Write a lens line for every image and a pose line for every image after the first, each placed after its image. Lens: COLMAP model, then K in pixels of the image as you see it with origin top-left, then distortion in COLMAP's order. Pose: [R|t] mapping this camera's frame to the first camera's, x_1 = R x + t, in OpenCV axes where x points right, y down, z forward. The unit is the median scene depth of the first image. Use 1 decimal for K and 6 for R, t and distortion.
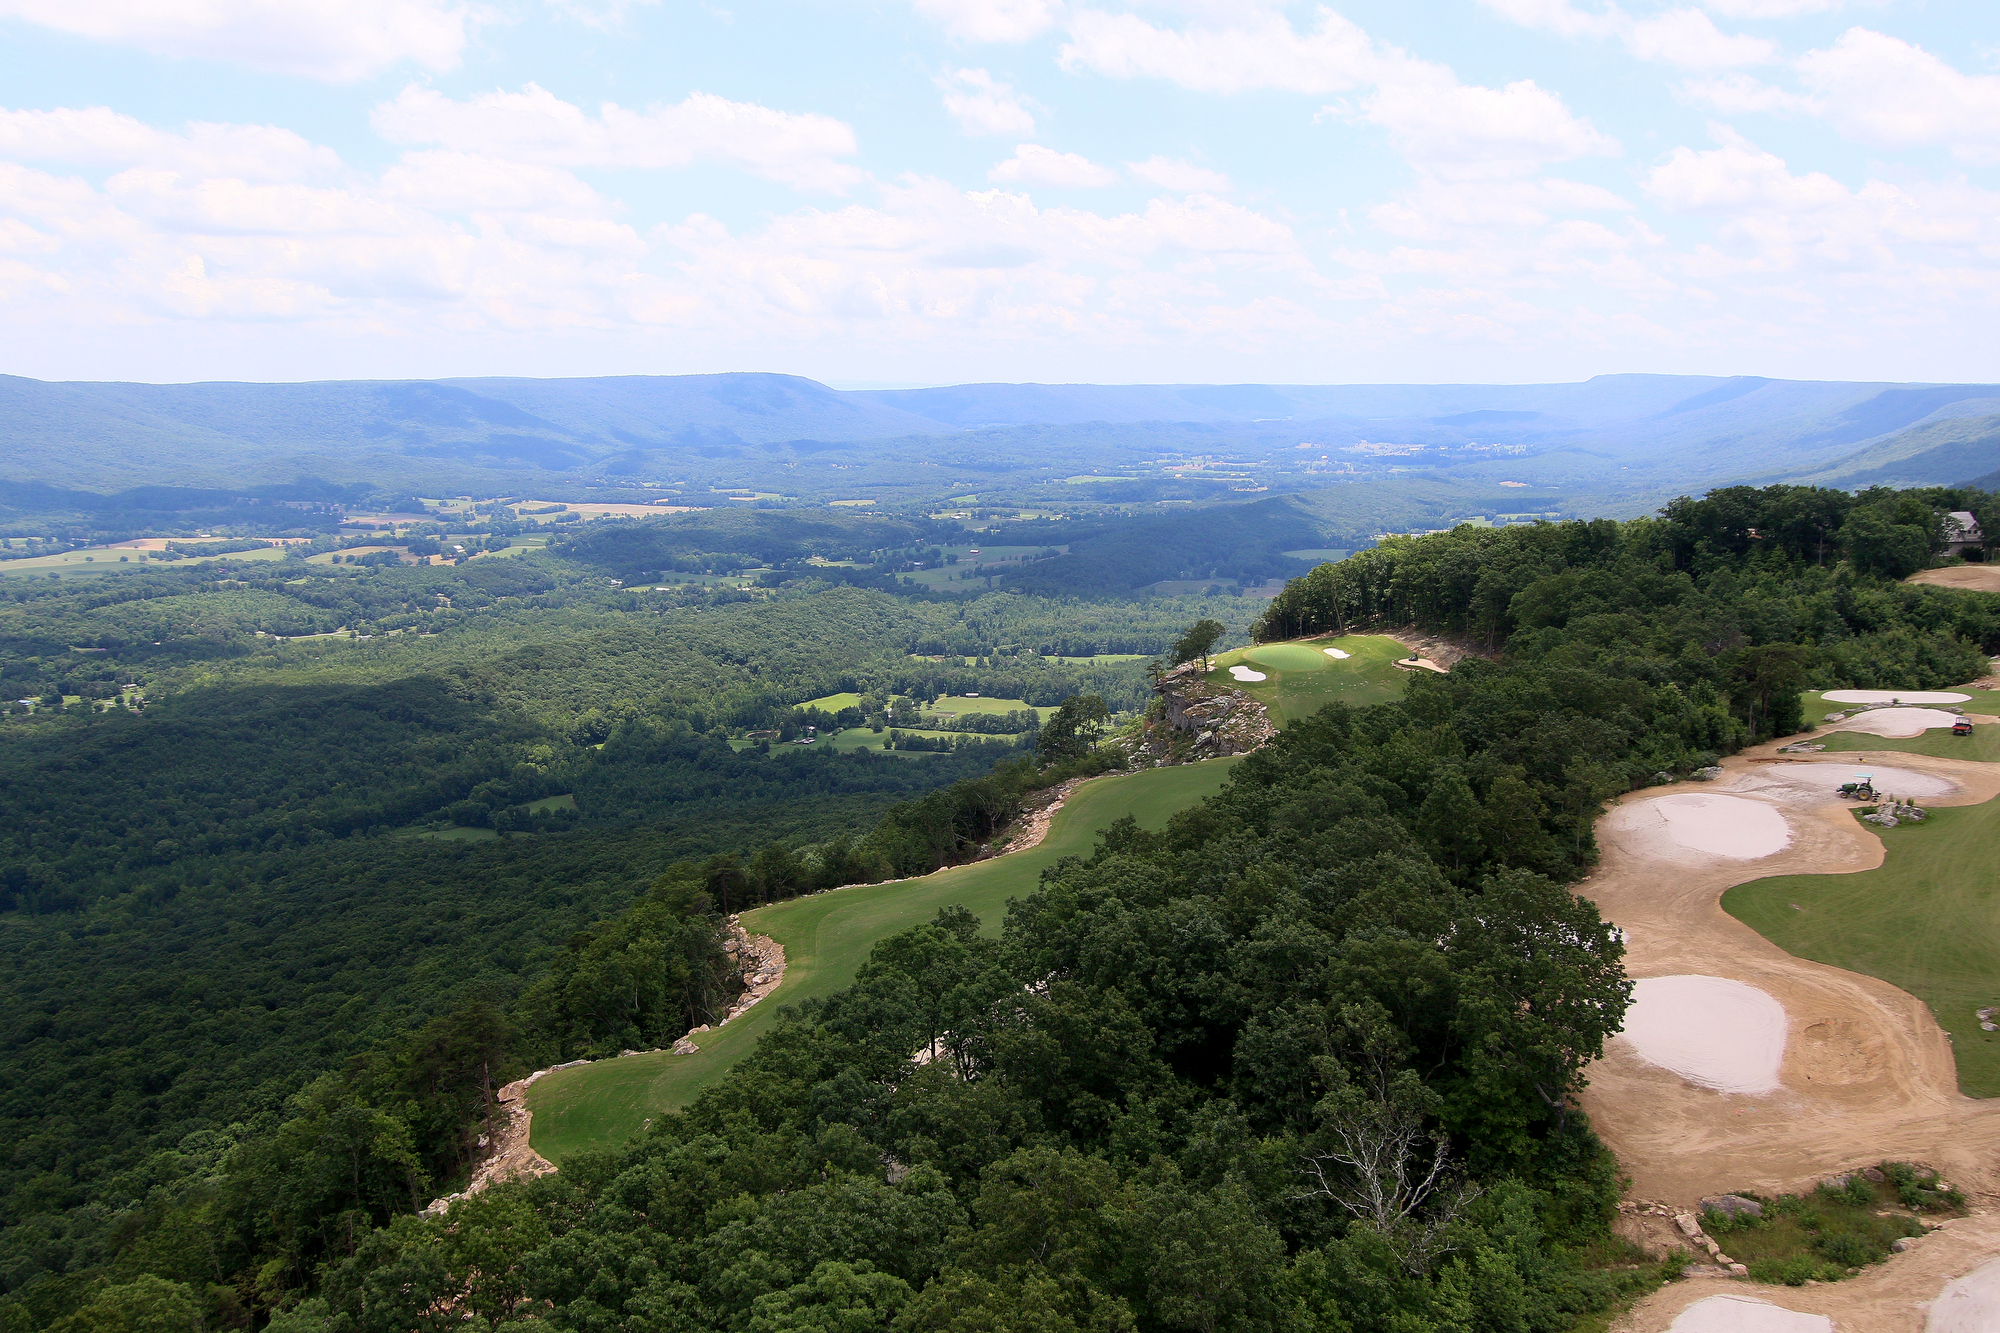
lens RADIAL K [[1661.3, 0, 1000.0], [0, 1661.3, 666.5], [0, 0, 1]] dist [-0.010751, 0.000898]
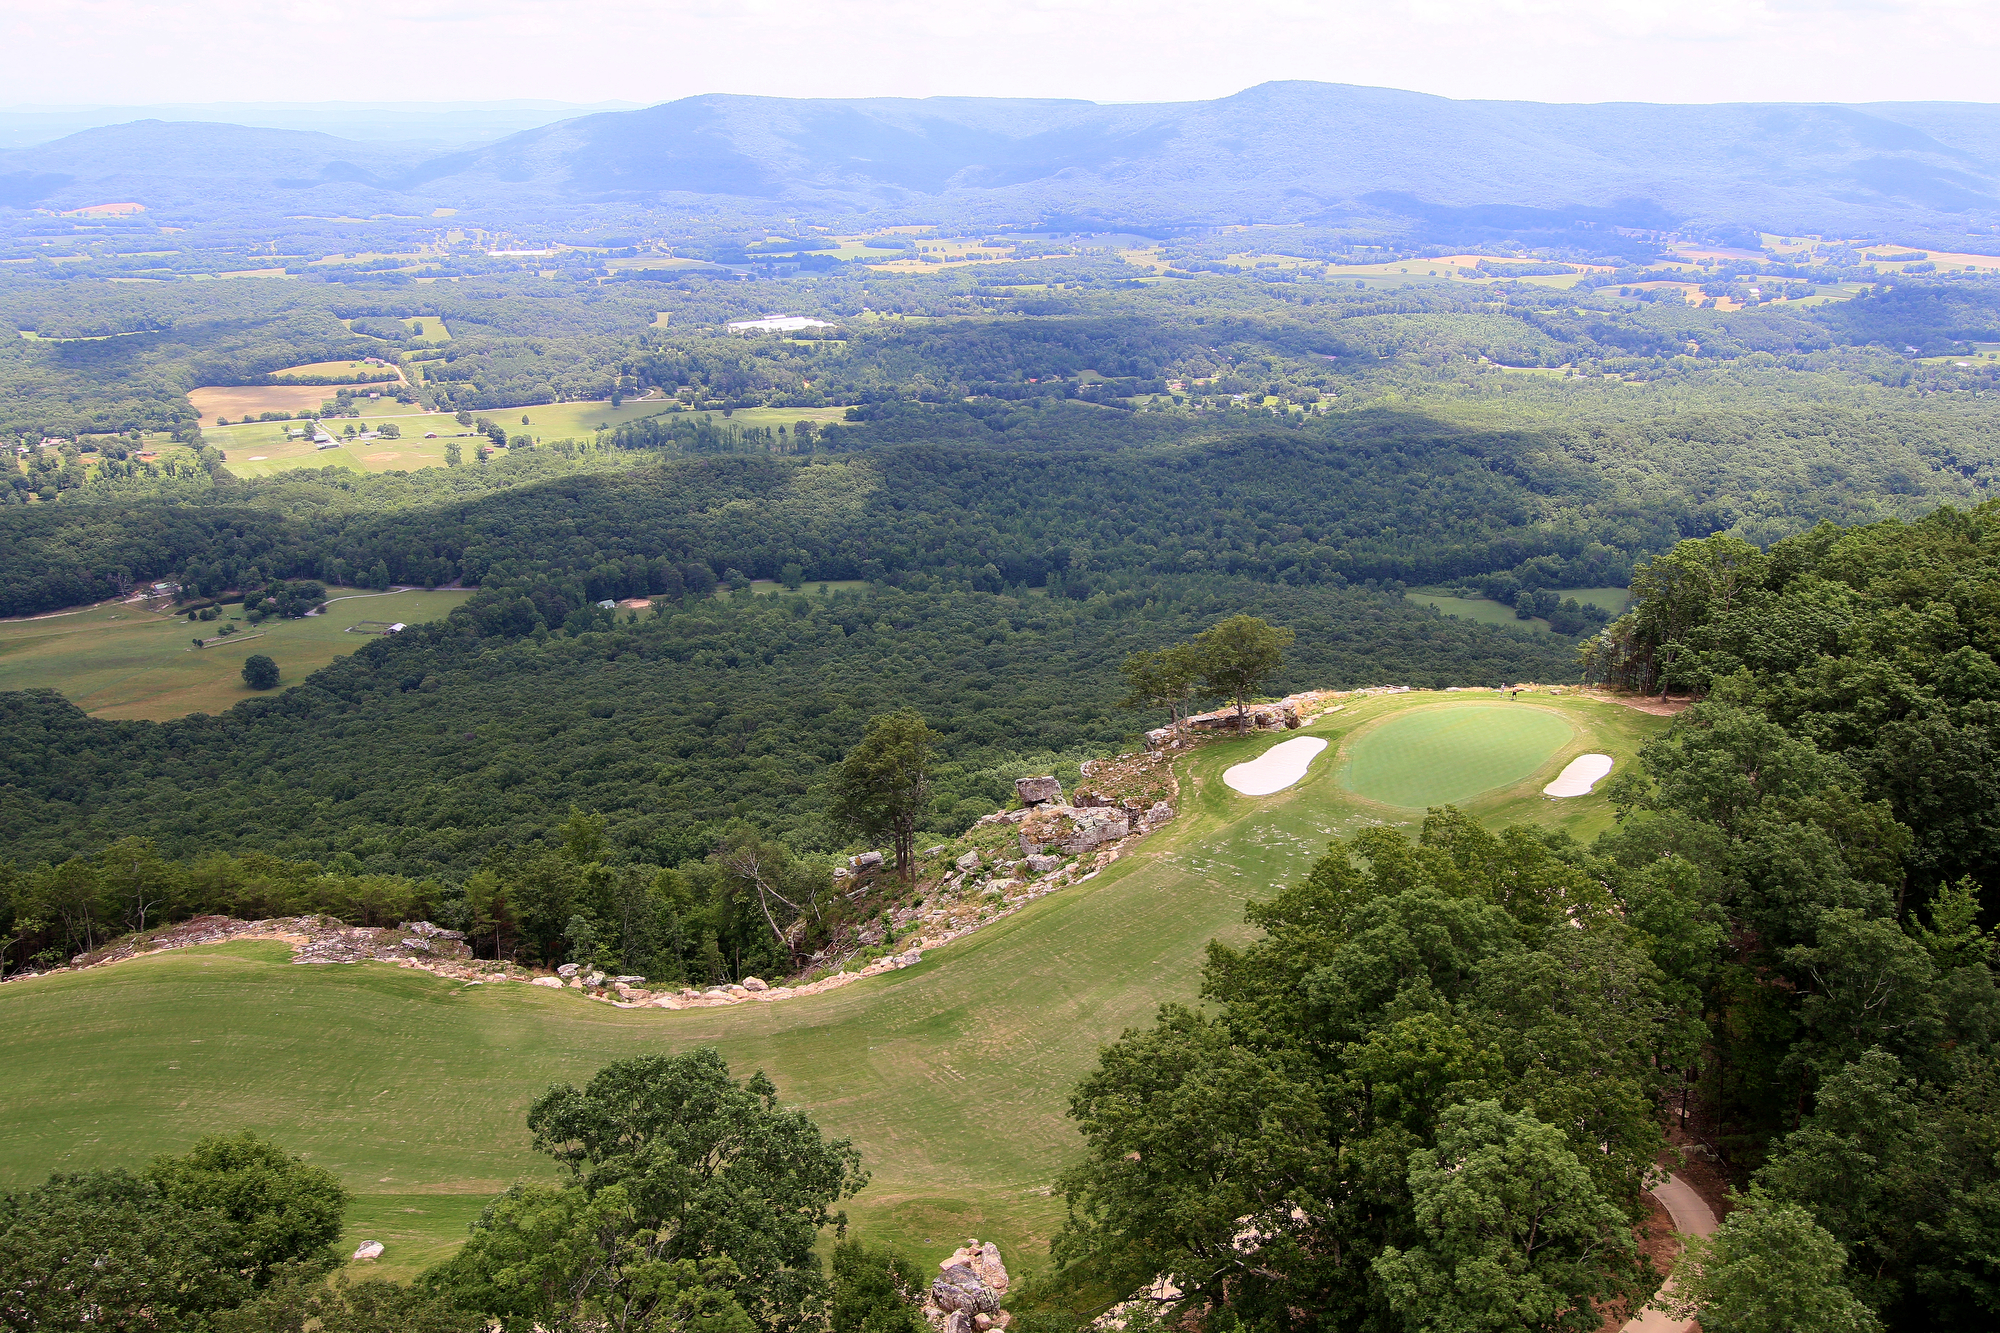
lens RADIAL K [[1576.1, 0, 1000.0], [0, 1576.1, 666.5], [0, 0, 1]] dist [-0.002226, -0.014137]
pose [[0.677459, 0.254431, -0.690155, 0.062487], [-0.132055, 0.965096, 0.226164, -0.017570], [0.723609, -0.062078, 0.687413, 0.115268]]
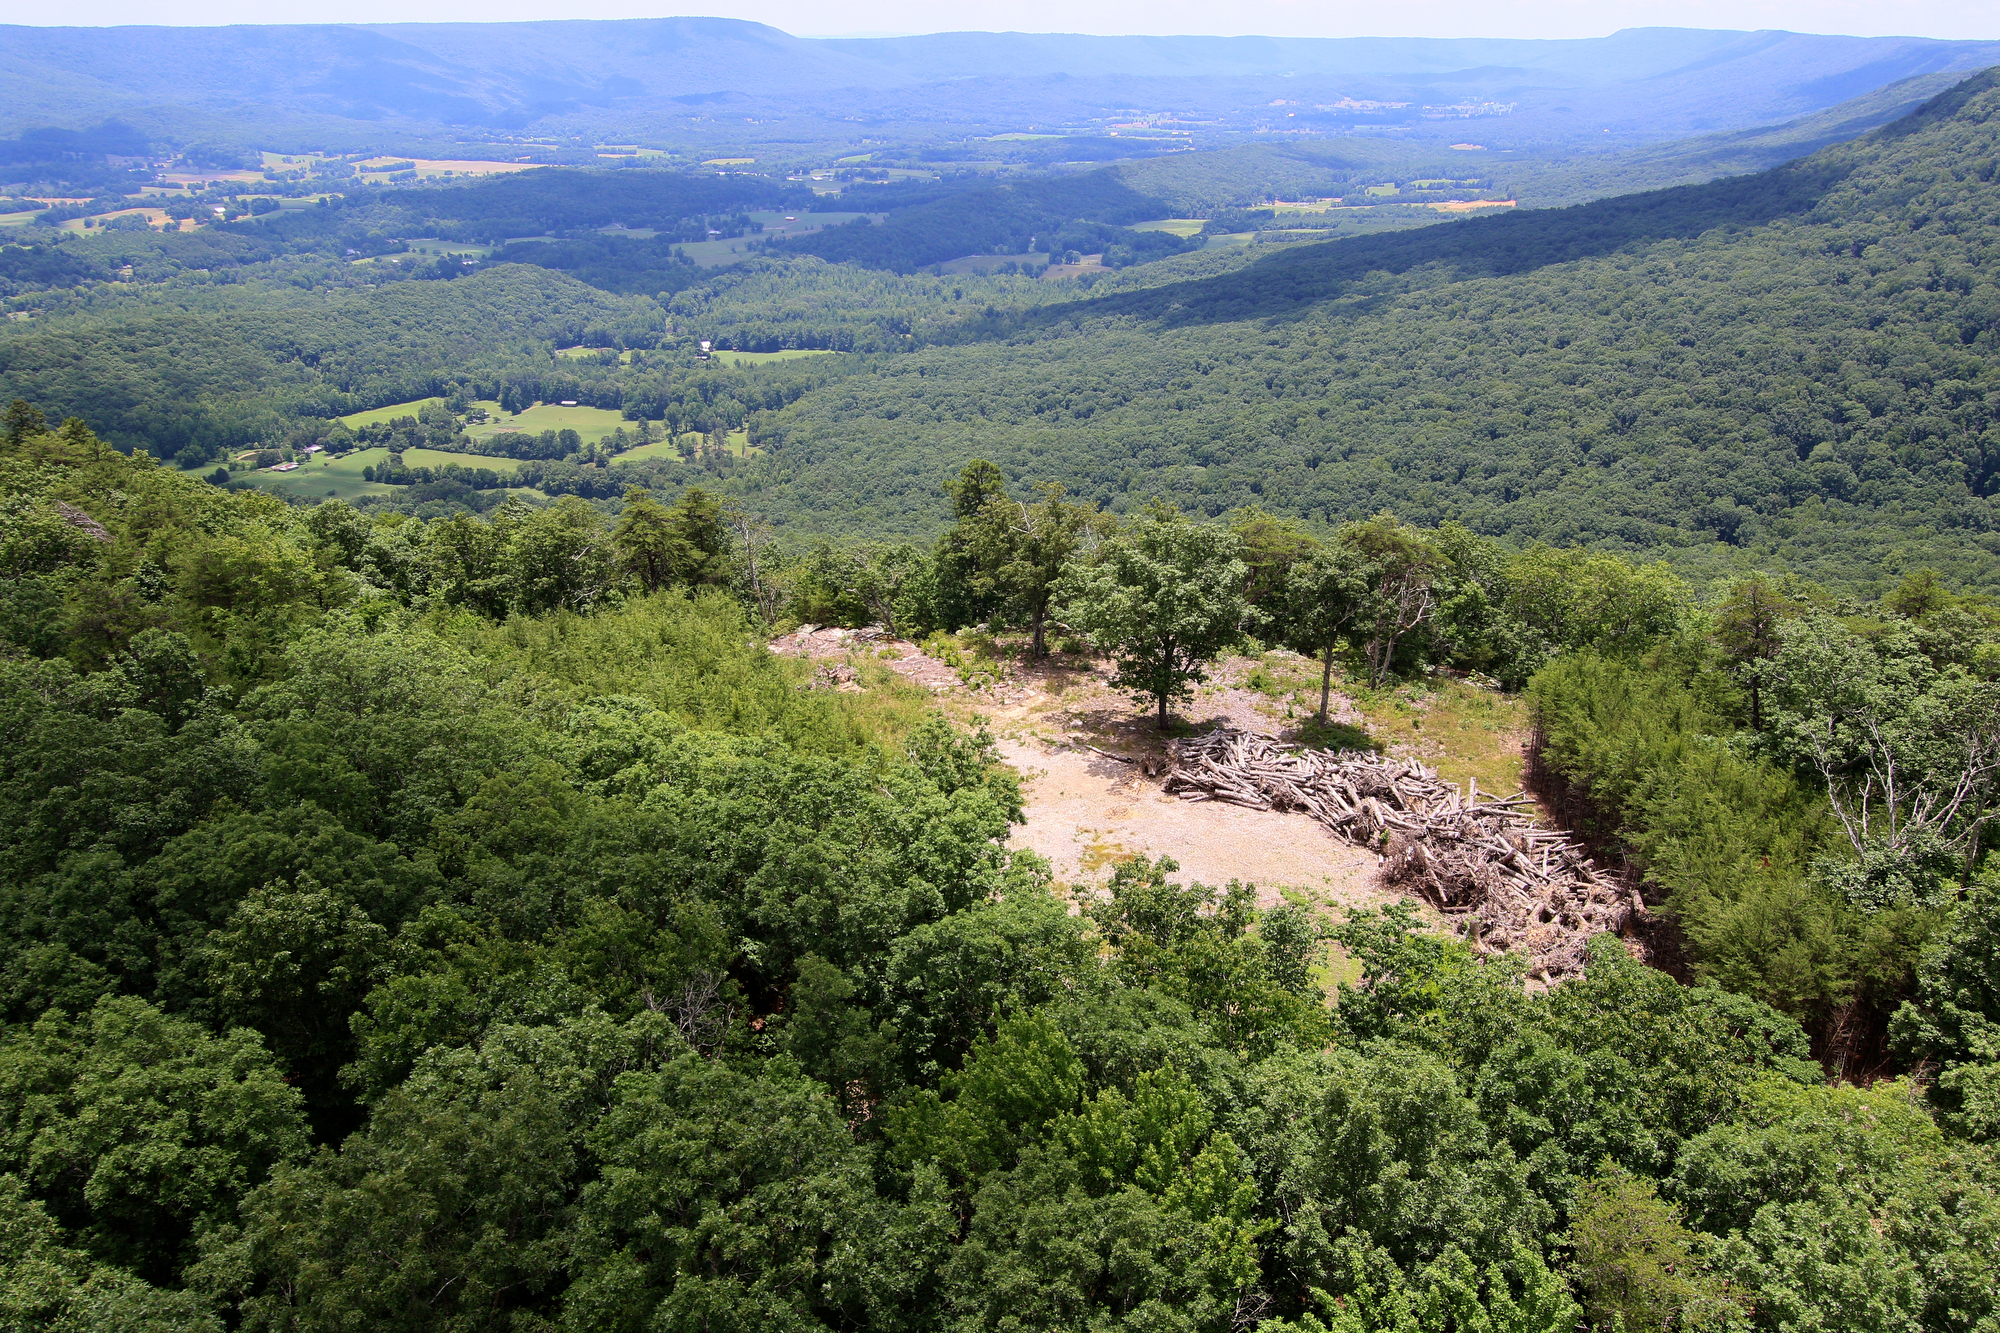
lens RADIAL K [[1566.4, 0, 1000.1], [0, 1566.4, 642.7], [0, 0, 1]] dist [-0.013517, 0.001480]
pose [[0.999280, 0.018577, -0.033095, 0.186334], [-0.011620, 0.979892, 0.199188, -0.019684], [0.036130, -0.198660, 0.979402, 0.173609]]
